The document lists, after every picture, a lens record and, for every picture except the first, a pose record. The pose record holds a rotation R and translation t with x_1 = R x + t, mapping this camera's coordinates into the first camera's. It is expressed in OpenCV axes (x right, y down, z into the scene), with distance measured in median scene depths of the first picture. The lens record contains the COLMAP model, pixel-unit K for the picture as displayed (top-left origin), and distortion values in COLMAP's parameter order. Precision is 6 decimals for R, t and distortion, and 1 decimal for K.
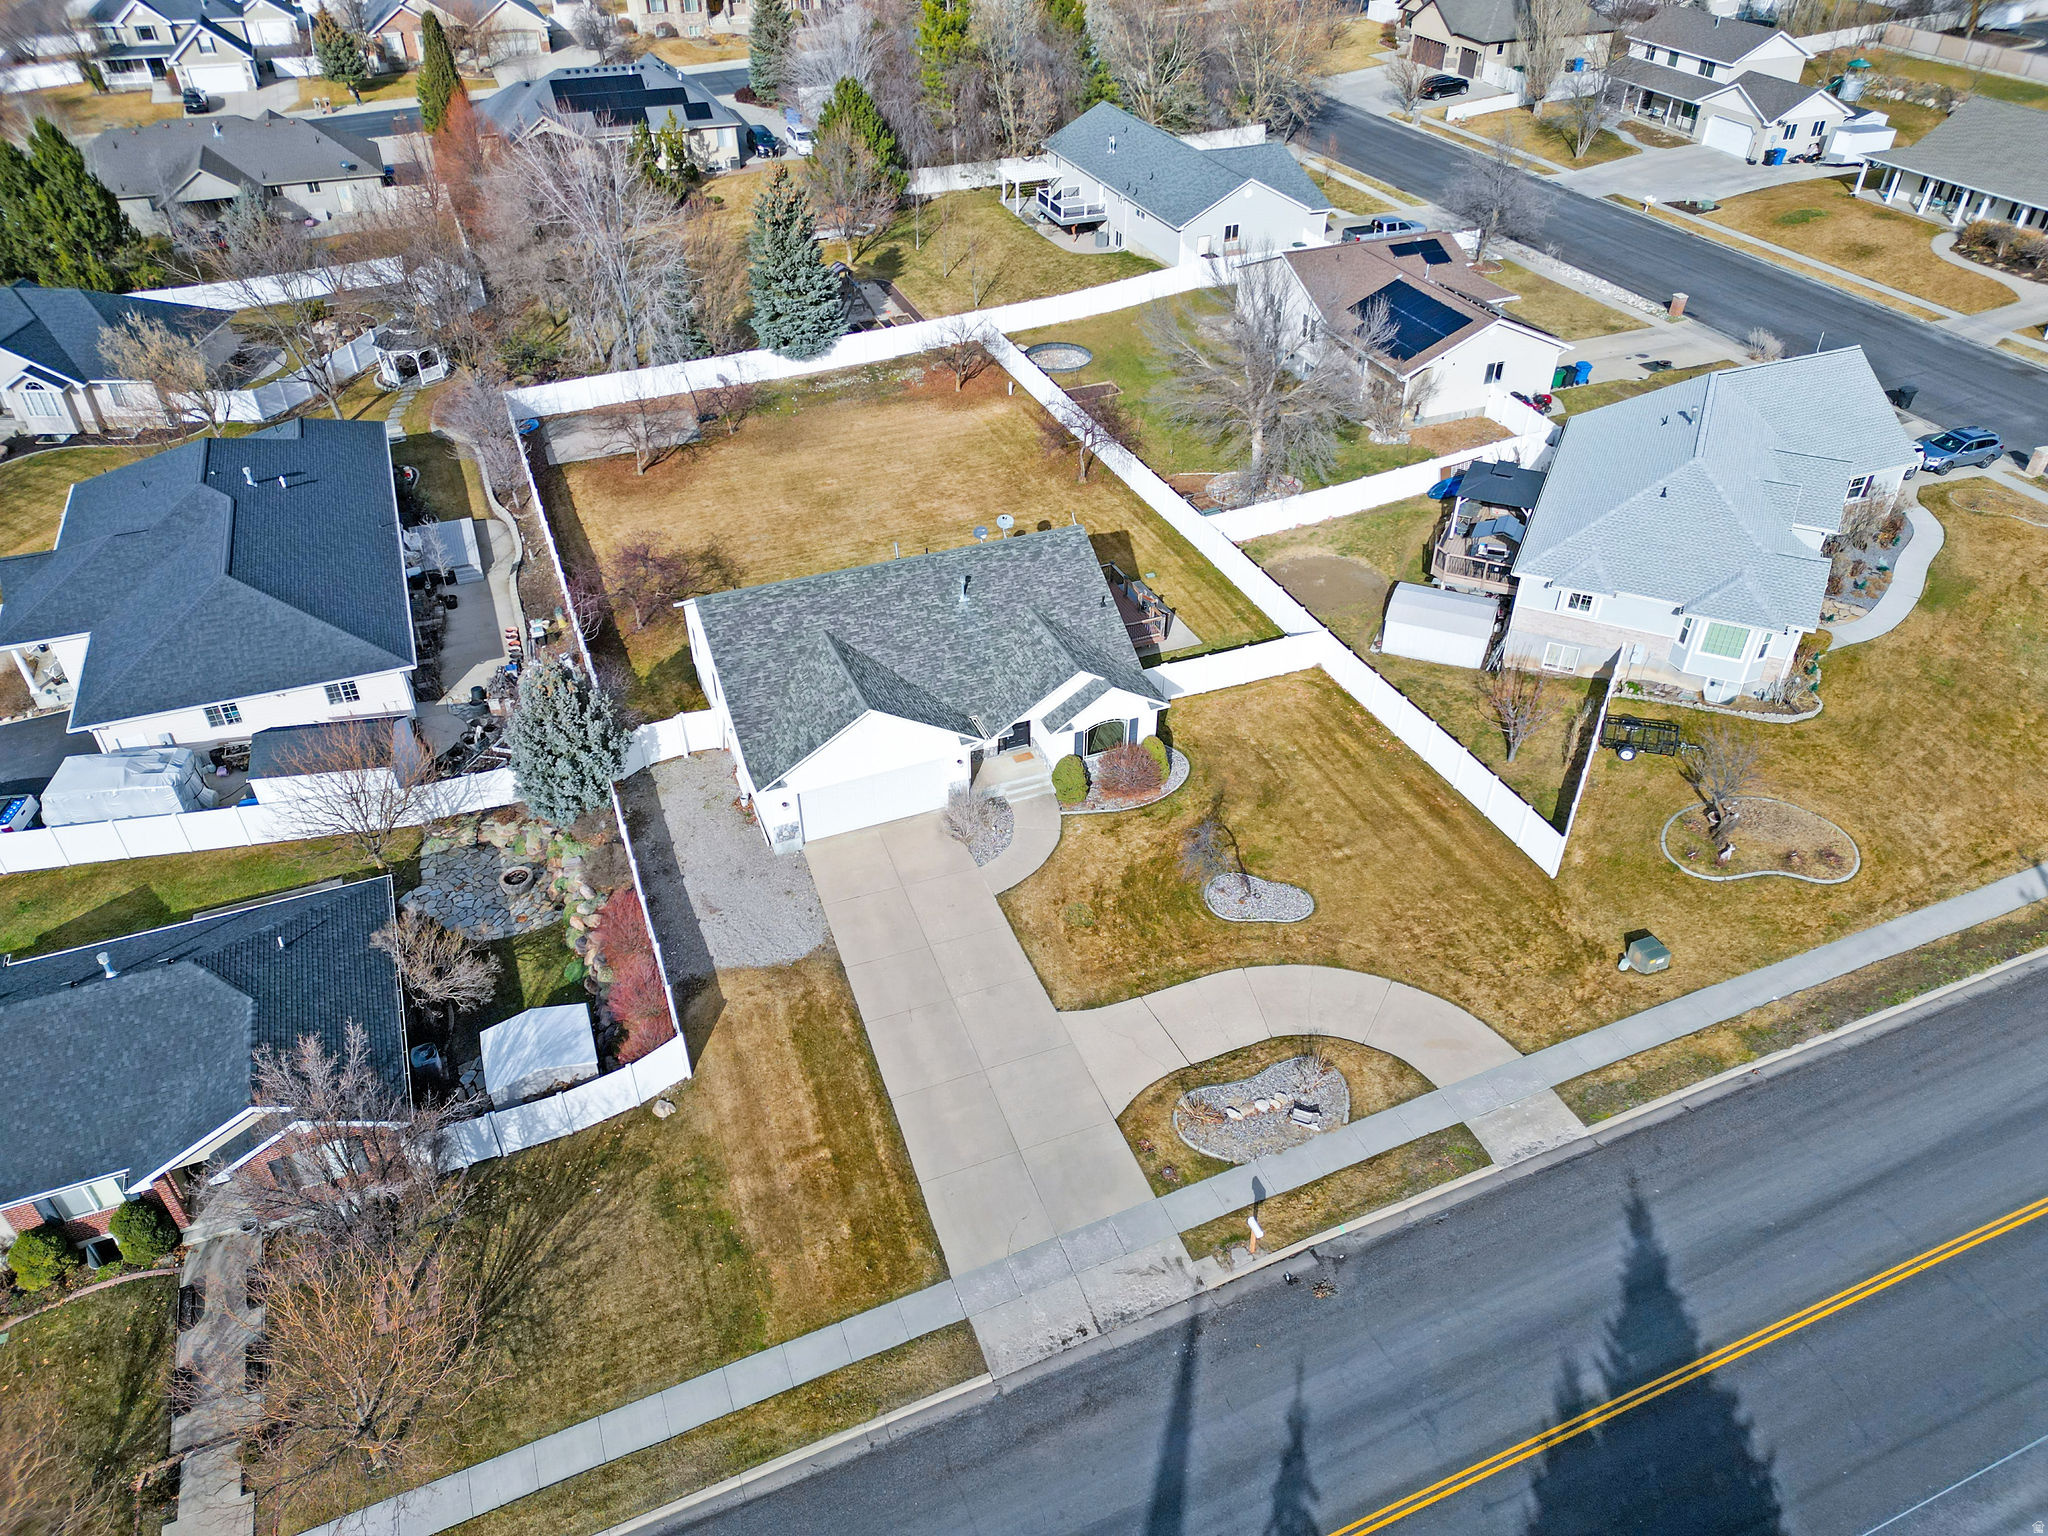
lens RADIAL K [[1423.9, 0, 1024.0], [0, 1423.9, 768.0], [0, 0, 1]] dist [0.081027, -0.071357]
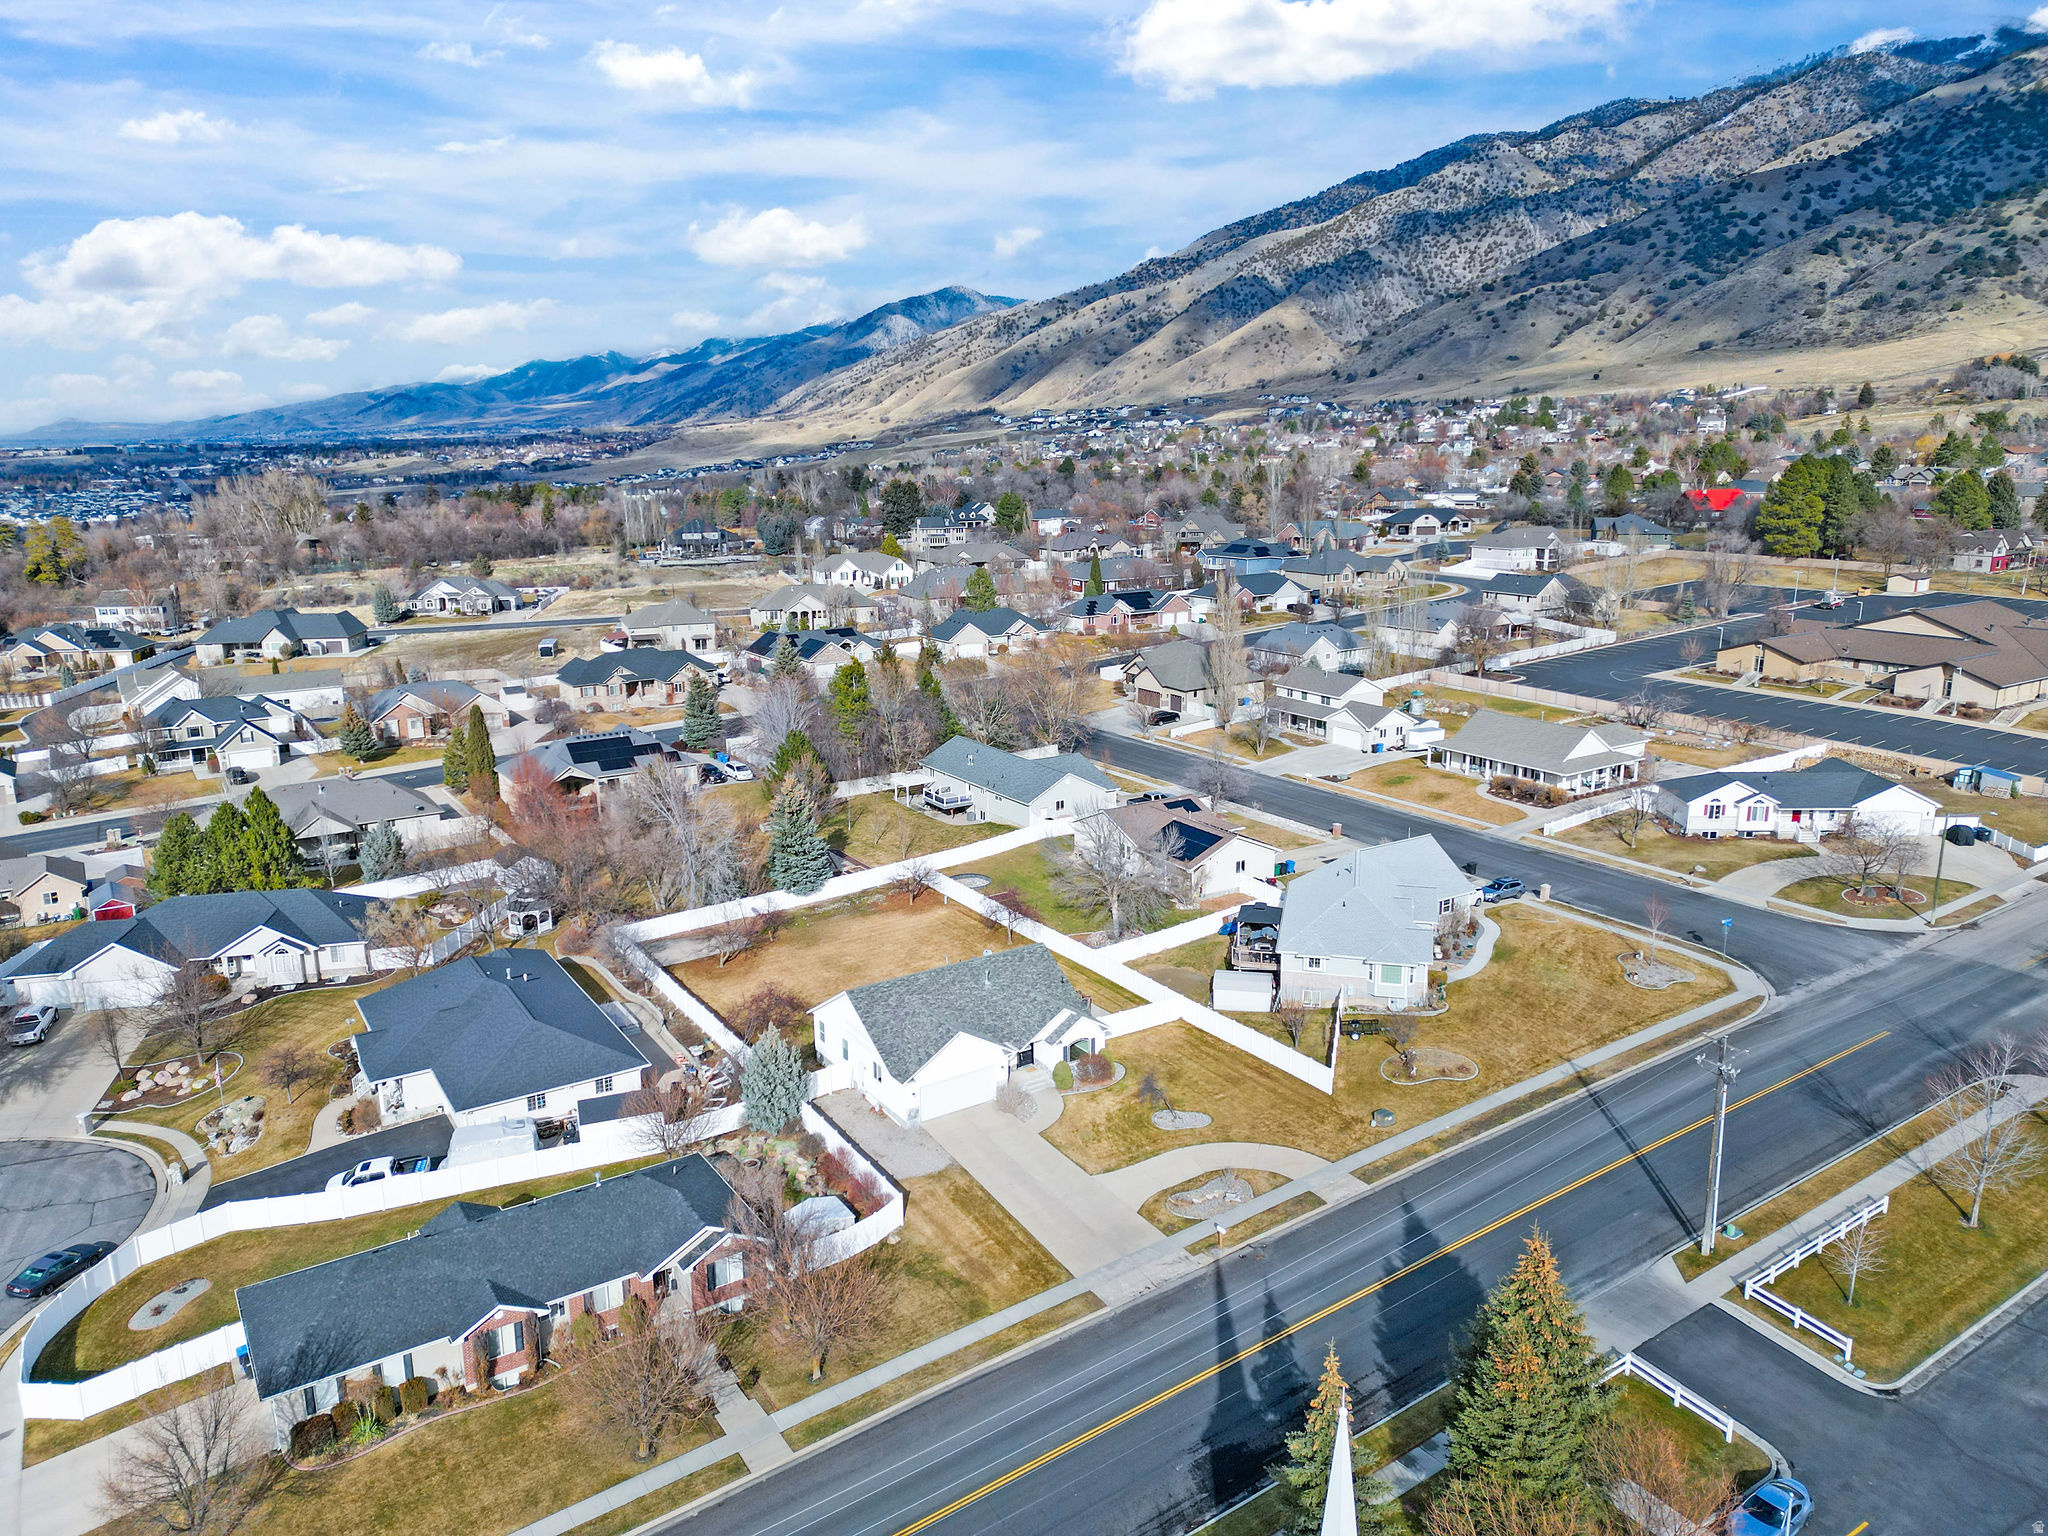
lens RADIAL K [[1423.9, 0, 1024.0], [0, 1423.9, 768.0], [0, 0, 1]] dist [0.081027, -0.071357]
pose [[0.981900, -0.055676, 0.181032, -0.220717], [0.123651, 0.912455, -0.390046, 0.242898], [-0.143468, 0.405371, 0.902824, -0.521264]]
